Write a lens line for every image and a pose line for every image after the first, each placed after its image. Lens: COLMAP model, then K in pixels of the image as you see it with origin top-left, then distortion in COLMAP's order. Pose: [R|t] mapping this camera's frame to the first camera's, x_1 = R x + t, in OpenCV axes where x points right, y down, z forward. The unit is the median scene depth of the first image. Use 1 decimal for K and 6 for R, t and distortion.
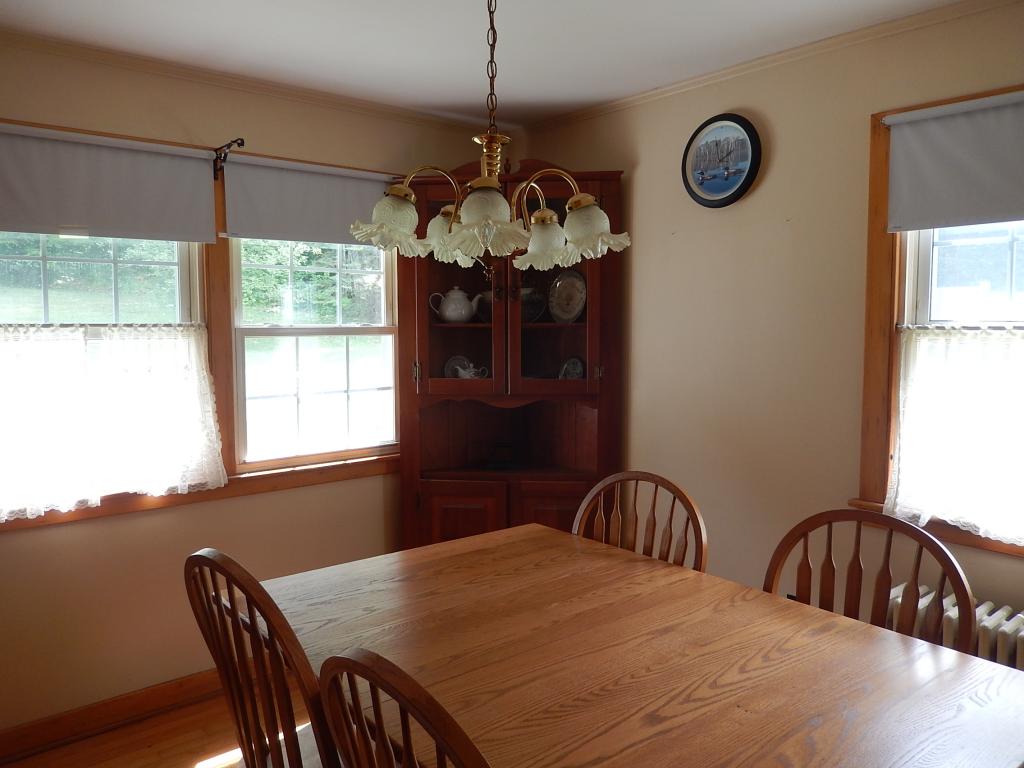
lens RADIAL K [[781.6, 0, 512.8], [0, 781.6, 384.4], [0, 0, 1]] dist [0.008503, -0.026061]
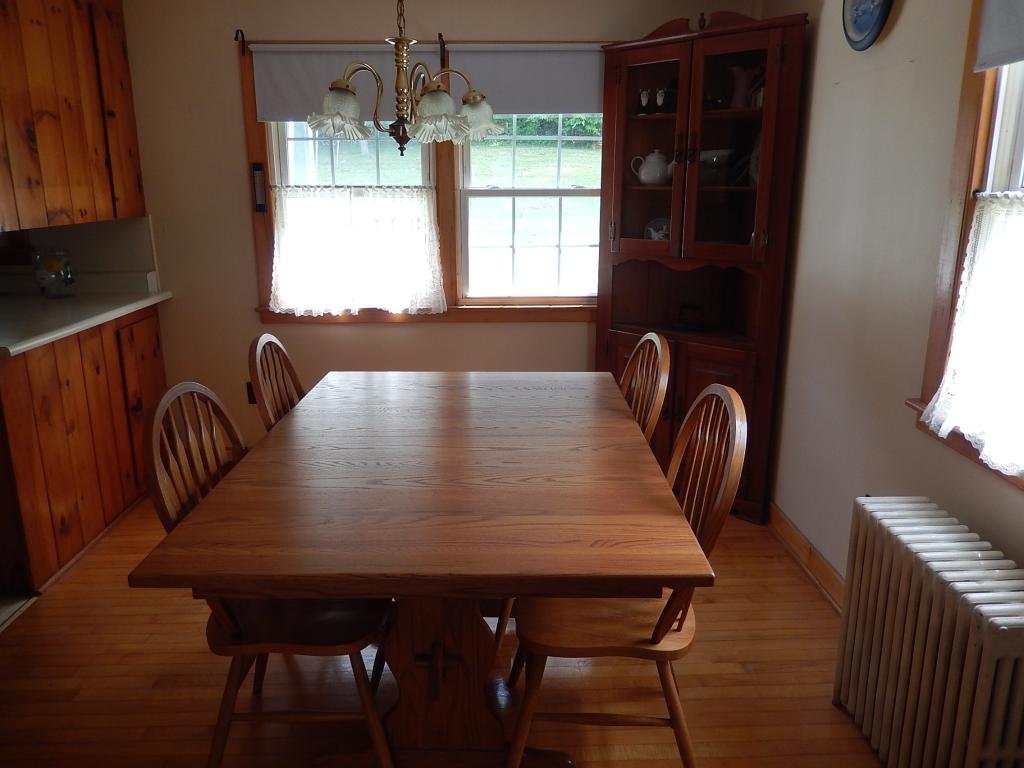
lens RADIAL K [[781.6, 0, 513.3], [0, 781.6, 381.3], [0, 0, 1]] dist [0.008503, -0.026061]
pose [[0.769153, 0.158861, -0.619005, 0.558897], [-0.052747, 0.981087, 0.186244, -0.008188], [0.636885, -0.110599, 0.762985, 0.058291]]
